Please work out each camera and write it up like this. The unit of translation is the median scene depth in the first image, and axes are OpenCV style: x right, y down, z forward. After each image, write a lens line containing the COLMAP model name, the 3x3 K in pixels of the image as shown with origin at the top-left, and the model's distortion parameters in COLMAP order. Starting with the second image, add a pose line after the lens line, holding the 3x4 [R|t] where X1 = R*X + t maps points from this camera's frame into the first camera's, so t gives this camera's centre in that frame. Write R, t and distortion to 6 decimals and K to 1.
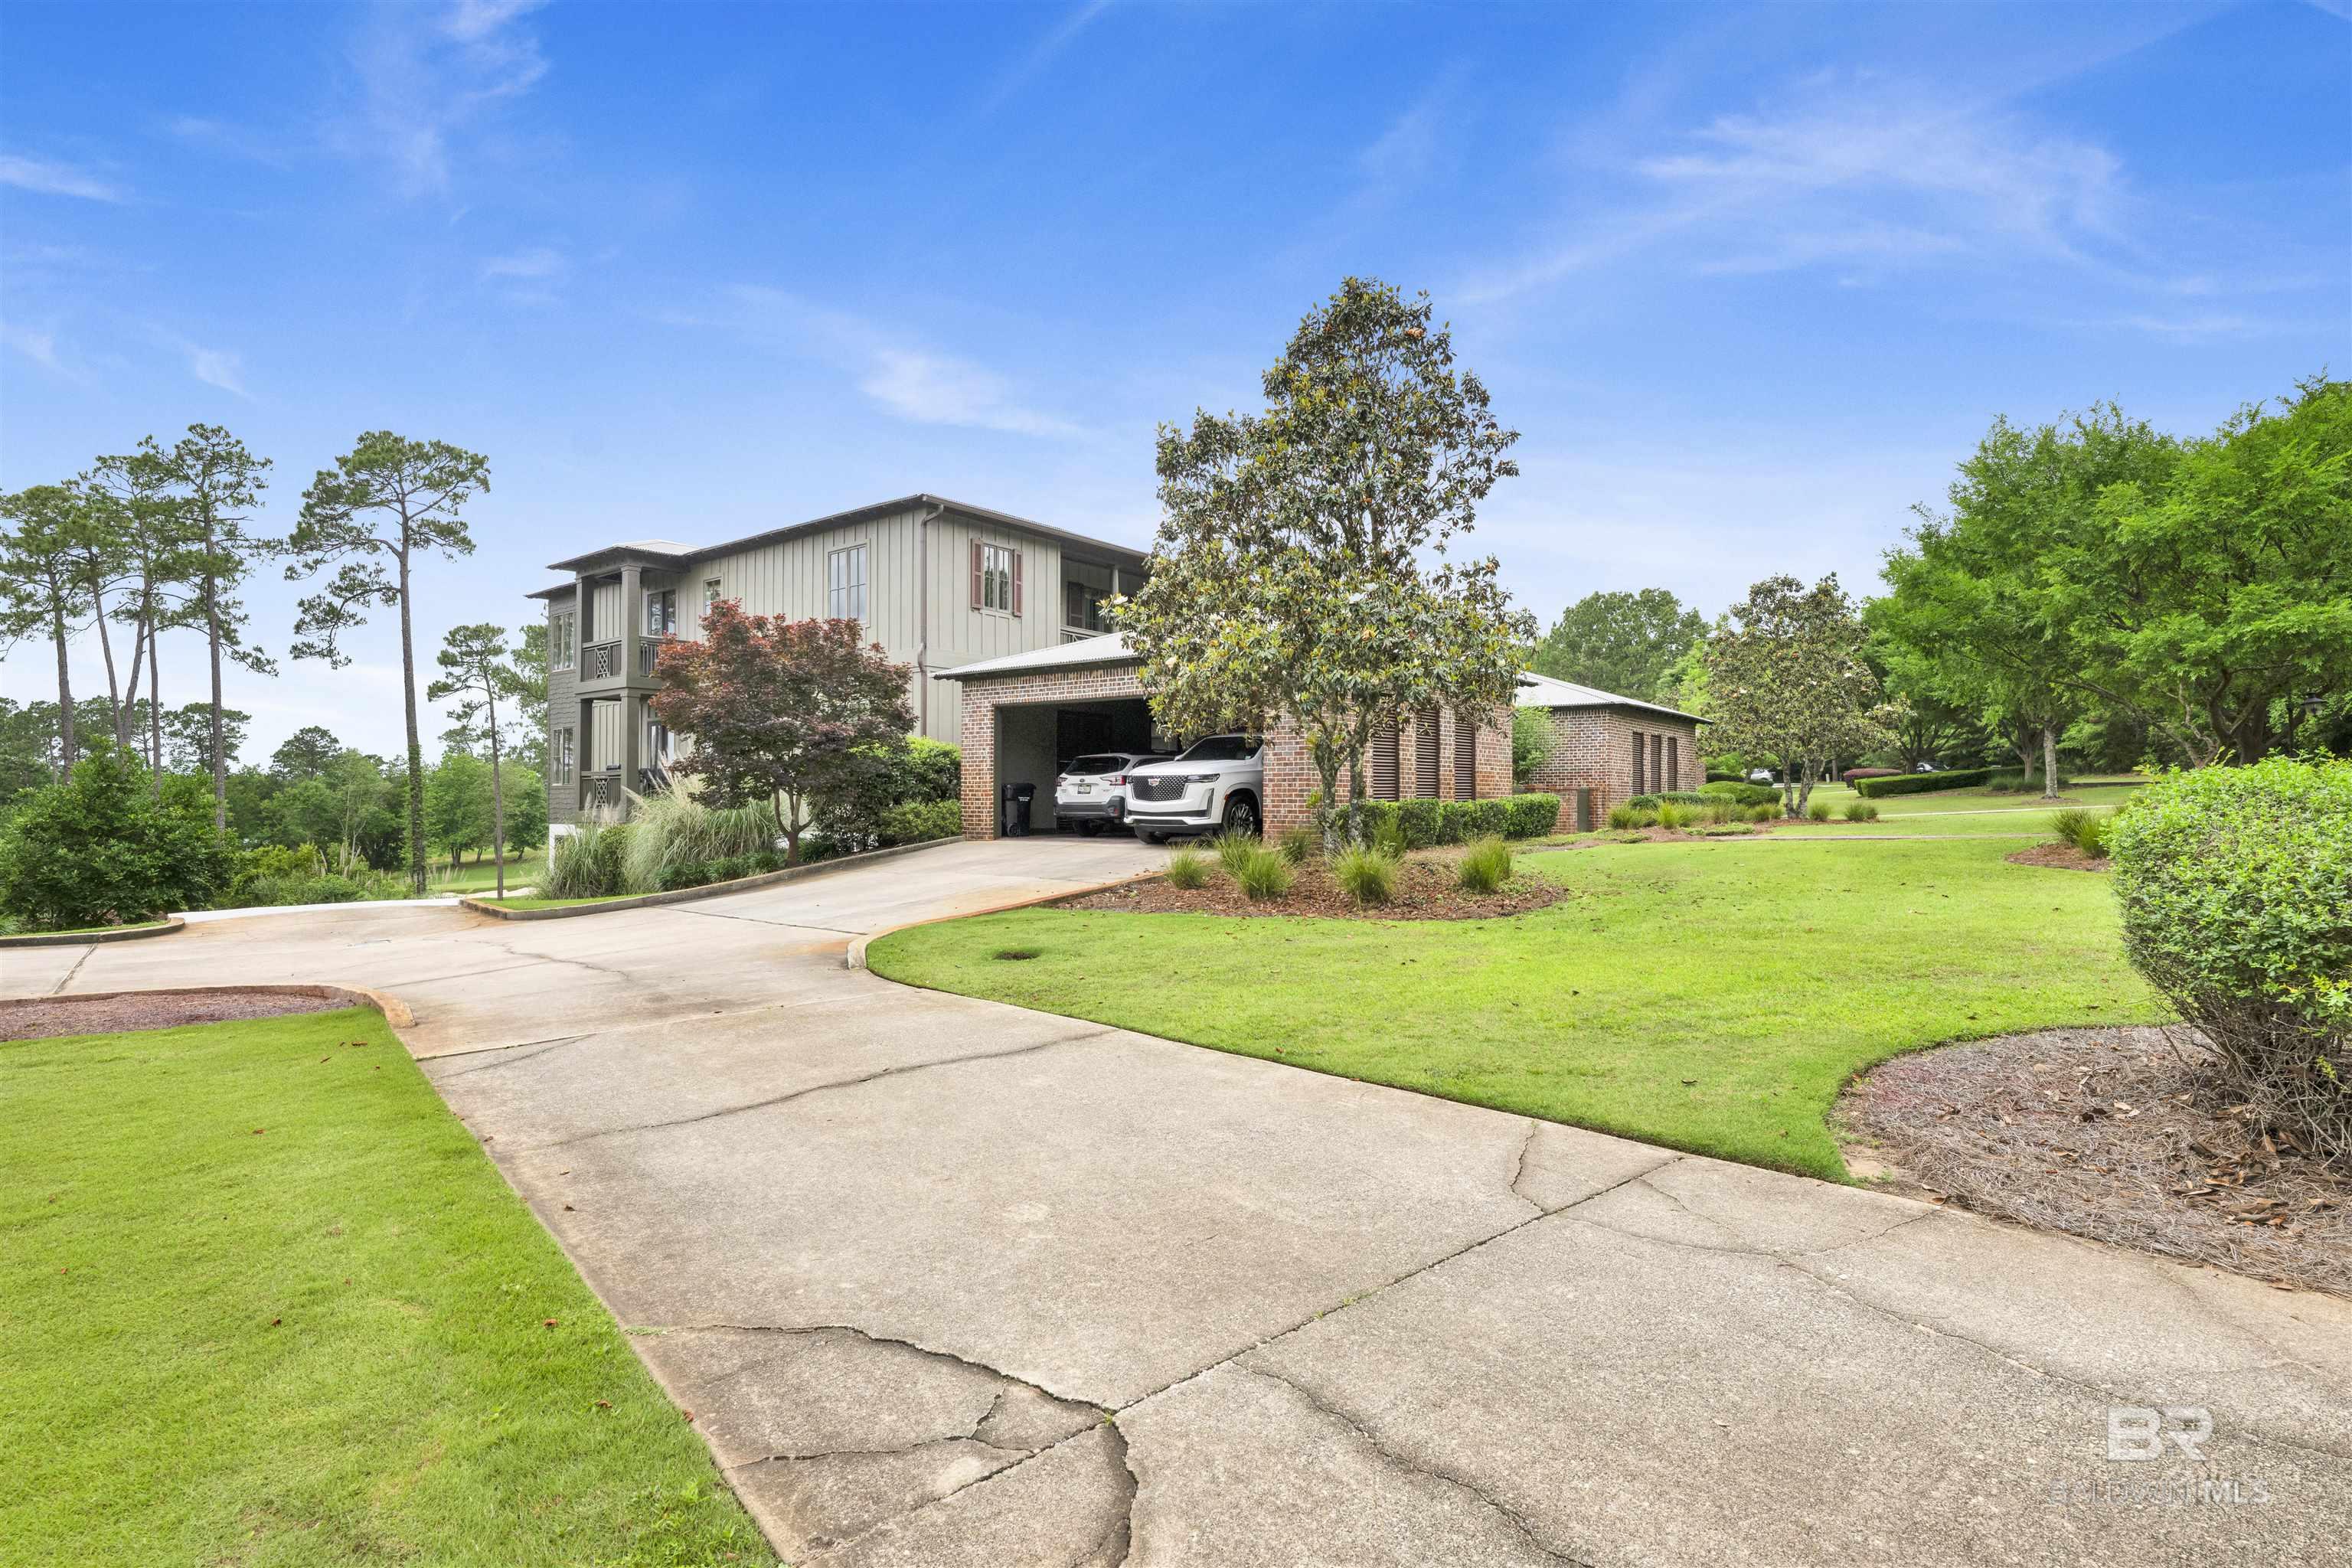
lens RADIAL K [[1174.0, 0, 1173.1], [0, 1174.0, 787.0], [0, 0, 1]] dist [0.002414, 0.000329]
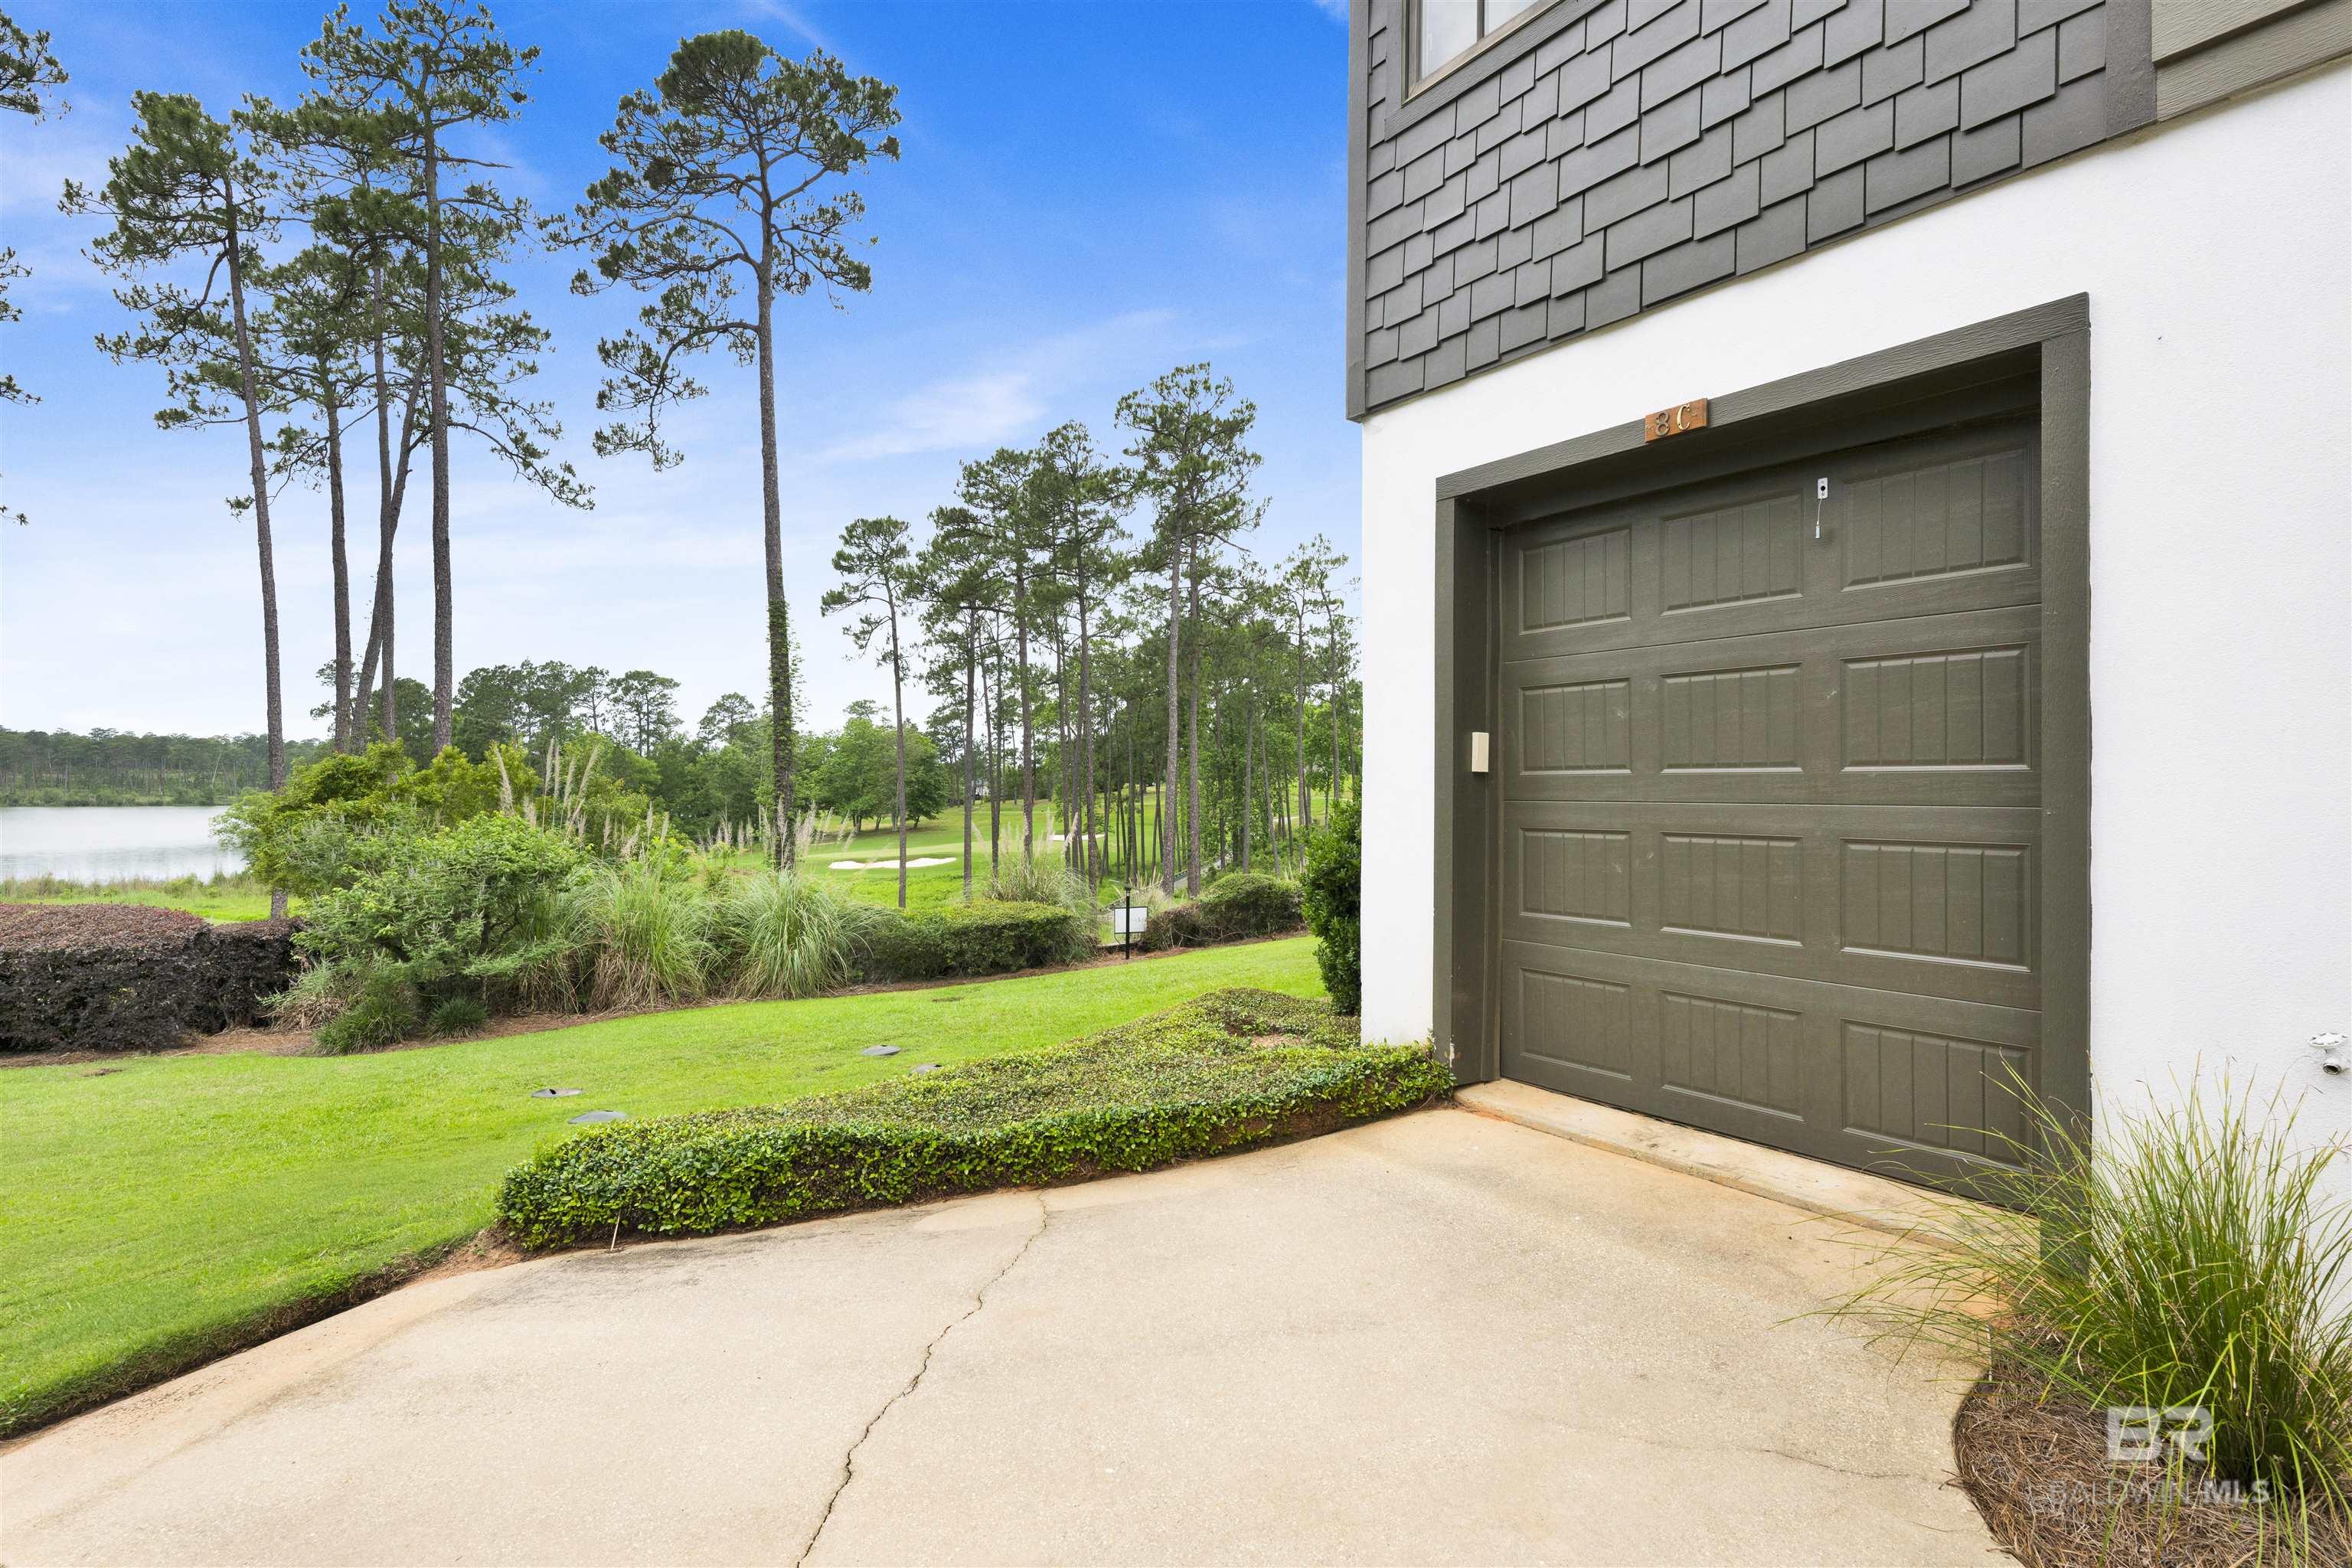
lens RADIAL K [[1089.1, 0, 1177.3], [0, 1089.1, 789.3], [0, 0, 1]] dist [-0.002043, -0.000105]
pose [[0.965012, 0.011033, -0.261972, -0.212003], [-0.007981, 0.999887, 0.012713, 0.030409], [0.262083, -0.010178, 0.964992, 0.357803]]
